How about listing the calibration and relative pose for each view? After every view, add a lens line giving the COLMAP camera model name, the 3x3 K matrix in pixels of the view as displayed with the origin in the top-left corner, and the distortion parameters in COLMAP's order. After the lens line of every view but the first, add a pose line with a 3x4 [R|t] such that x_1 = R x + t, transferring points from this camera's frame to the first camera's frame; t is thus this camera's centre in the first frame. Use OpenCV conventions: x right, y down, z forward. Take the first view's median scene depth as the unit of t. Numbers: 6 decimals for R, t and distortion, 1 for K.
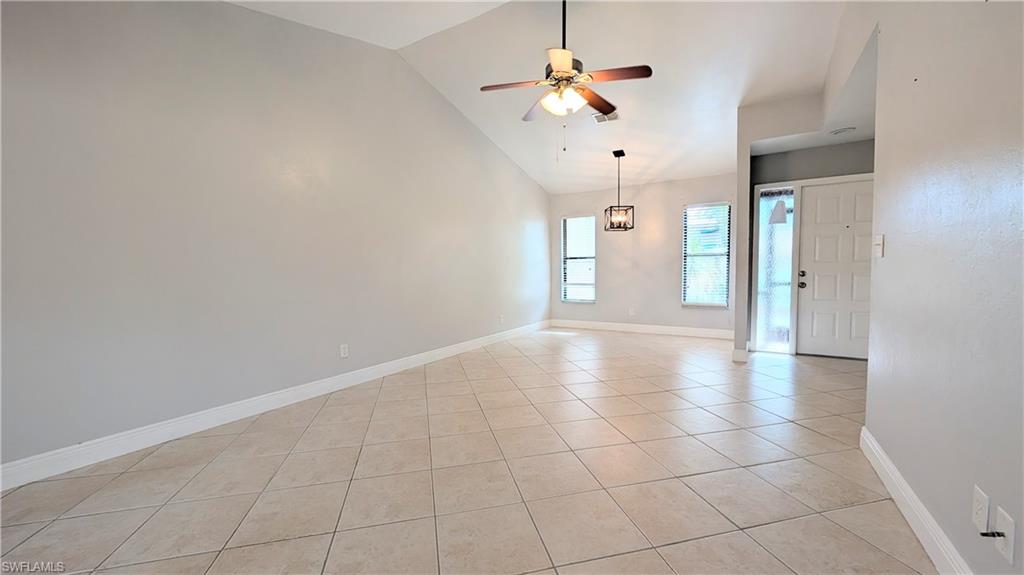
lens RADIAL K [[385.4, 0, 504.2], [0, 385.4, 287.1], [0, 0, 1]] dist [-0.001195, 0.000352]
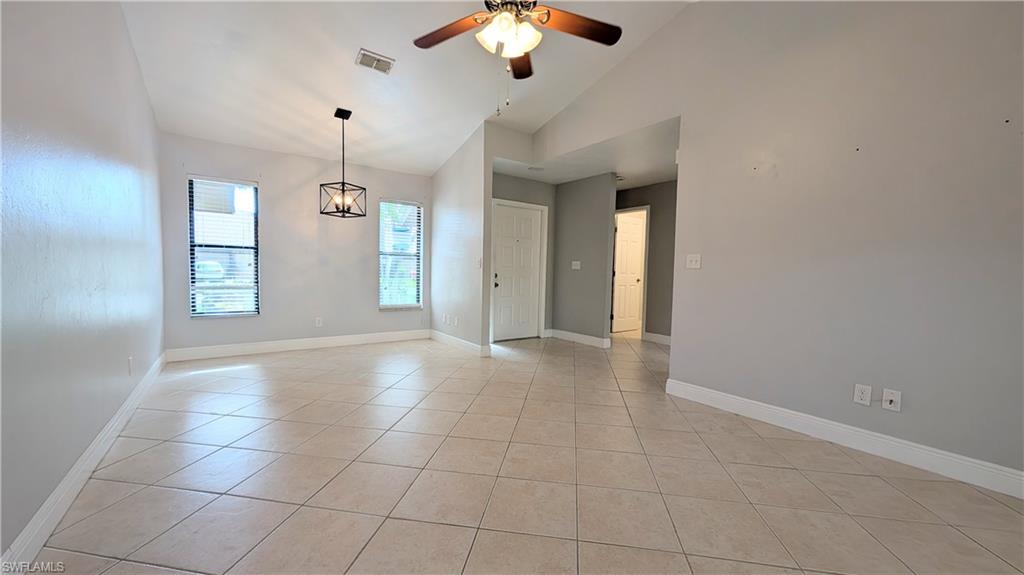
lens RADIAL K [[385.4, 0, 514.1], [0, 385.4, 286.7], [0, 0, 1]] dist [-0.001195, 0.000352]
pose [[0.370065, -0.019778, 0.928795, -0.227913], [0.017326, 0.999746, 0.014385, -0.010543], [-0.928844, 0.010769, 0.370314, 0.328232]]
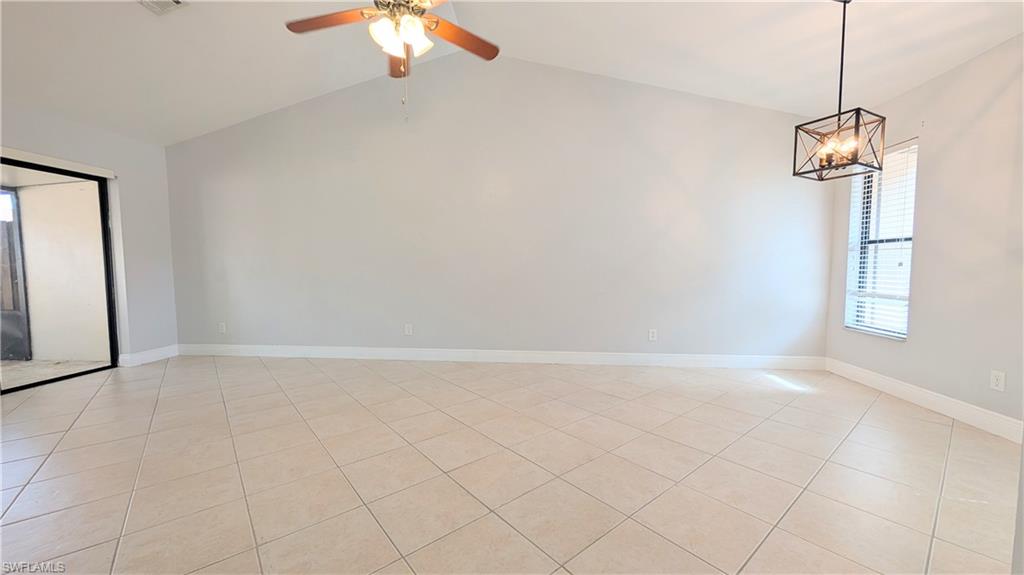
lens RADIAL K [[385.4, 0, 512.5], [0, 385.4, 292.9], [0, 0, 1]] dist [-0.001195, 0.000352]
pose [[0.452347, 0.077154, -0.888498, 0.424921], [-0.044590, 0.996961, 0.063871, -0.022353], [0.890726, 0.010726, 0.454413, 0.391181]]
